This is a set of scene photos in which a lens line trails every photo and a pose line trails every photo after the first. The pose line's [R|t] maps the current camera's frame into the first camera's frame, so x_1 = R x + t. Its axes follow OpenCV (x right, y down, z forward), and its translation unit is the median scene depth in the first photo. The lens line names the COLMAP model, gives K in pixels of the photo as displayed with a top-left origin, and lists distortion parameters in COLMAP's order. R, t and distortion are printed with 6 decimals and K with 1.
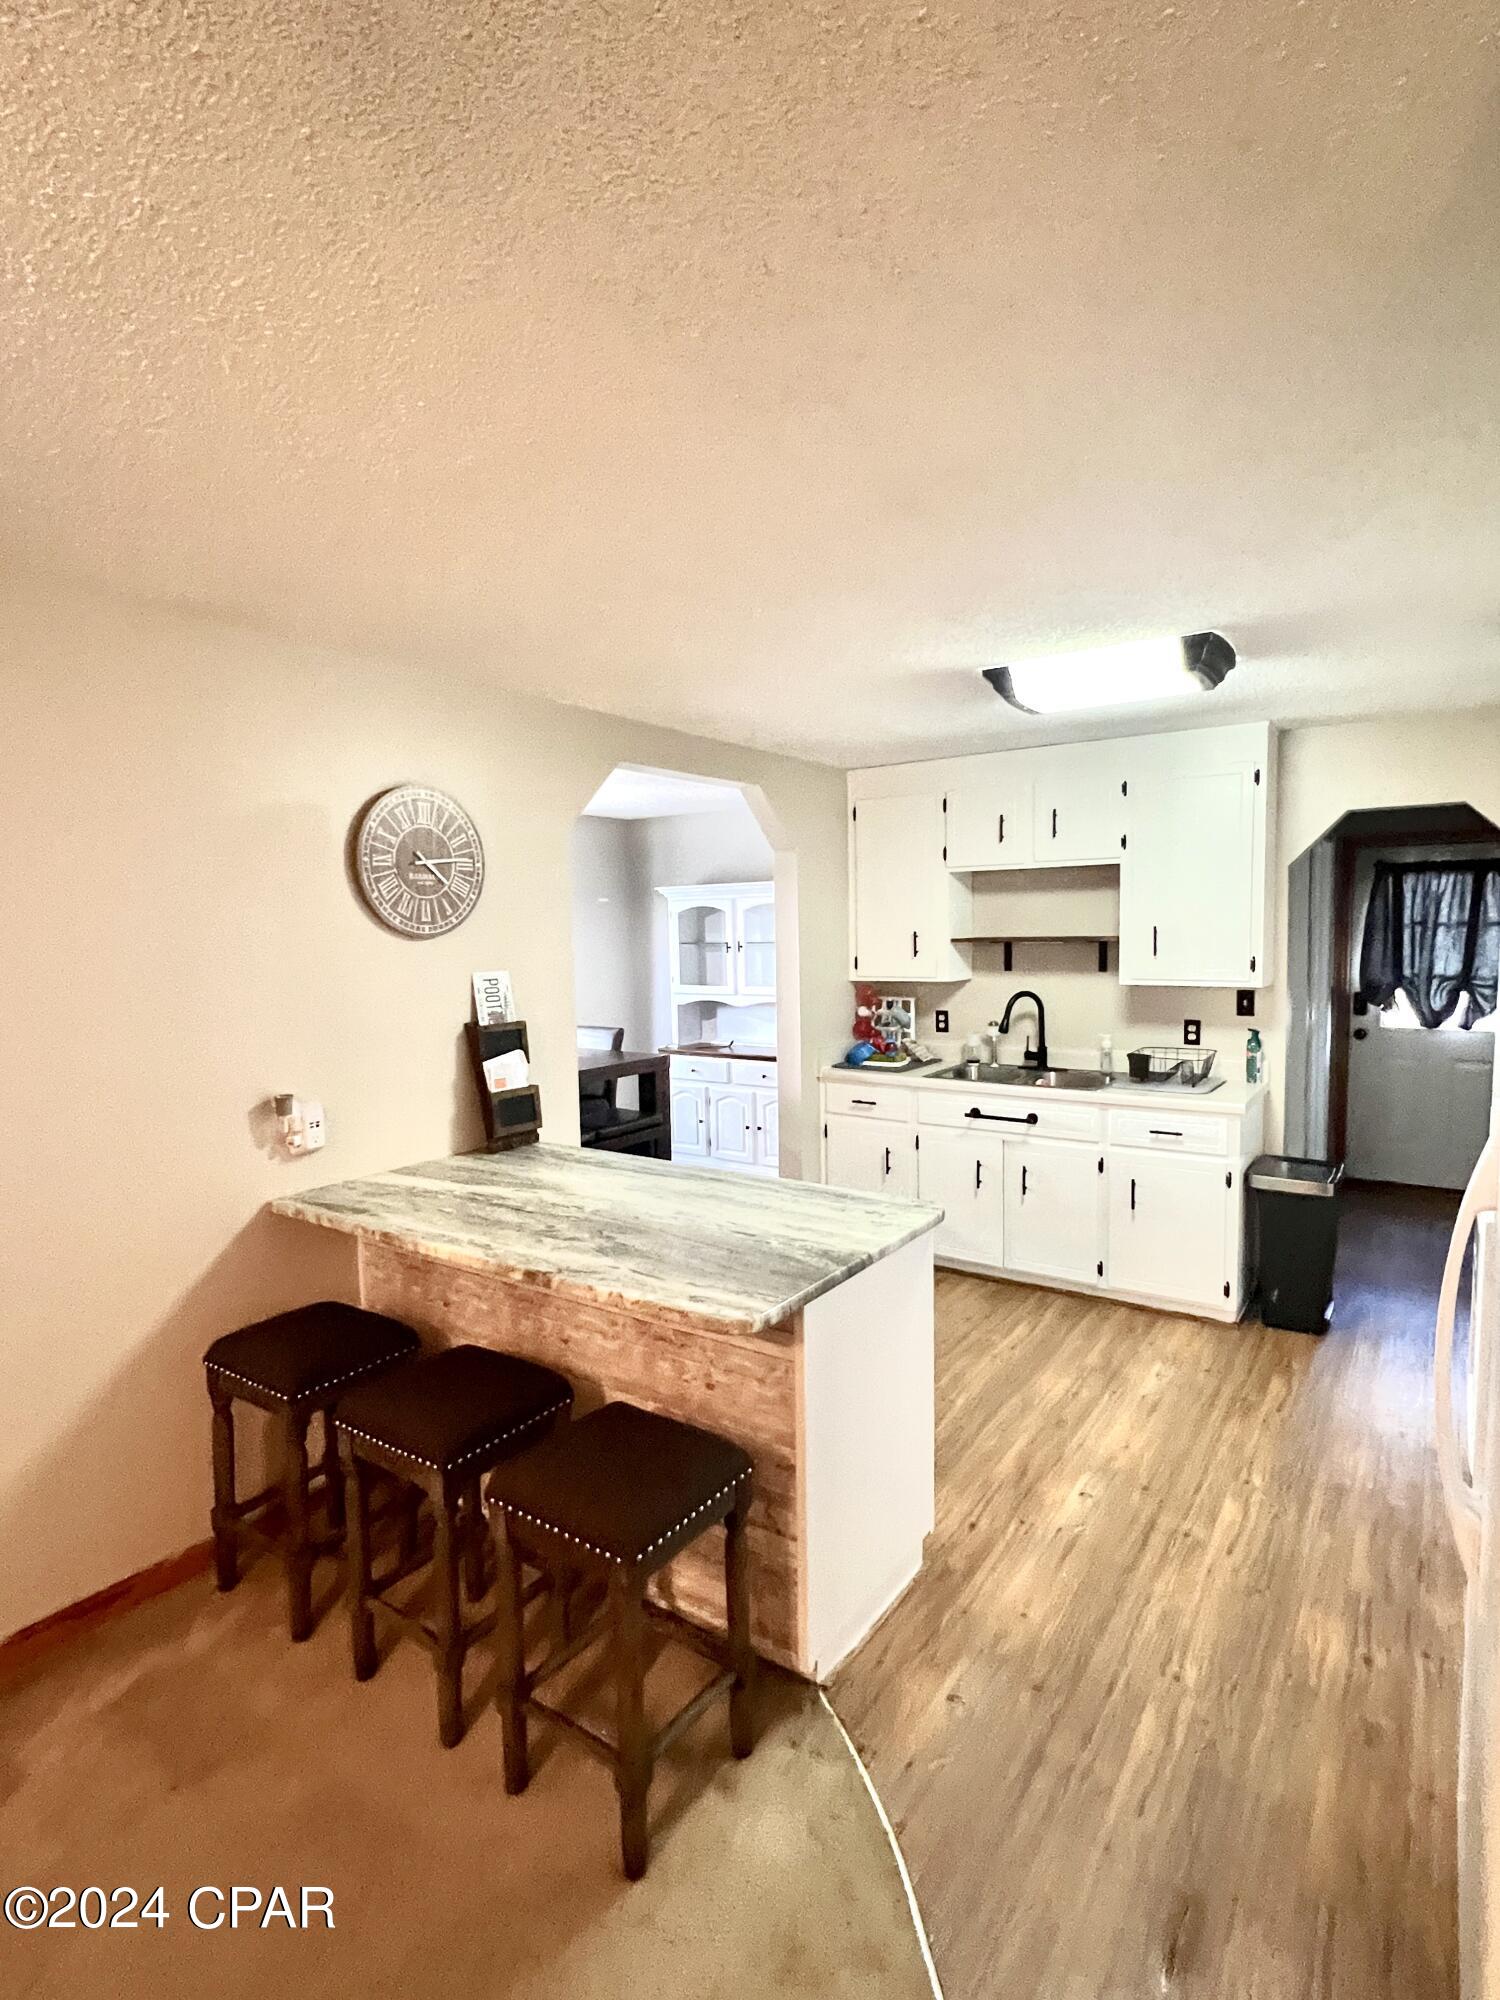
lens RADIAL K [[997.6, 0, 750.0], [0, 997.6, 1000.0], [0, 0, 1]] dist [0.000783, 0.000070]
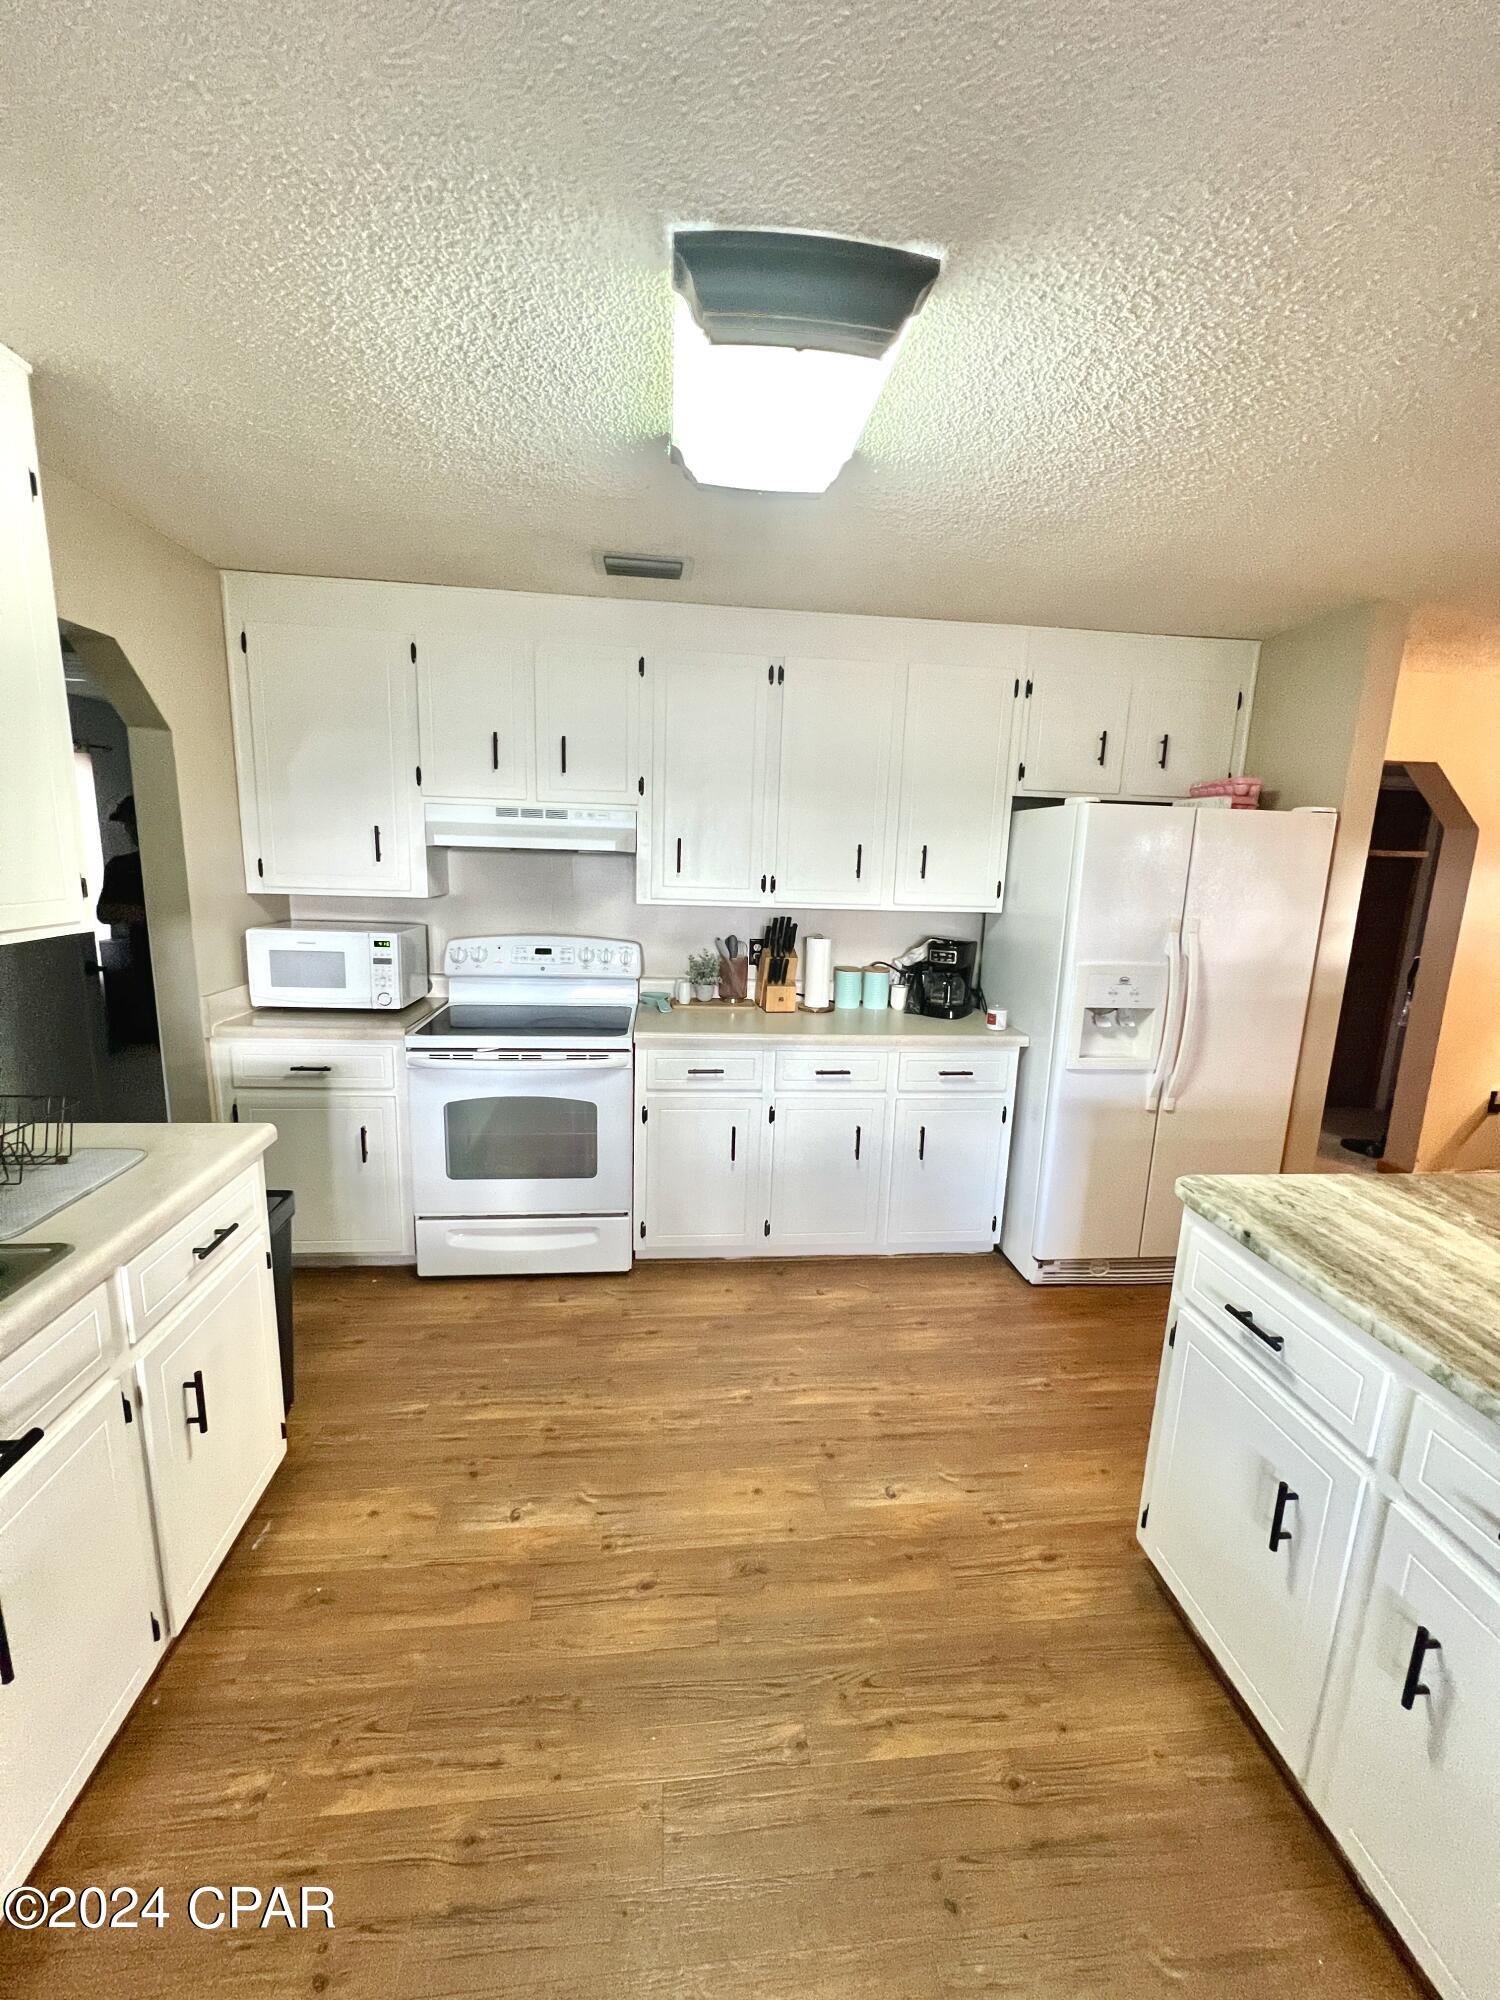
lens RADIAL K [[801.1, 0, 750.0], [0, 801.1, 1000.0], [0, 0, 1]] dist [0.007740, 0.000085]
pose [[-0.660997, -0.150107, 0.735222, -0.042044], [0.024409, 0.974968, 0.220999, -0.097466], [-0.749992, 0.164026, -0.640787, 1.656090]]
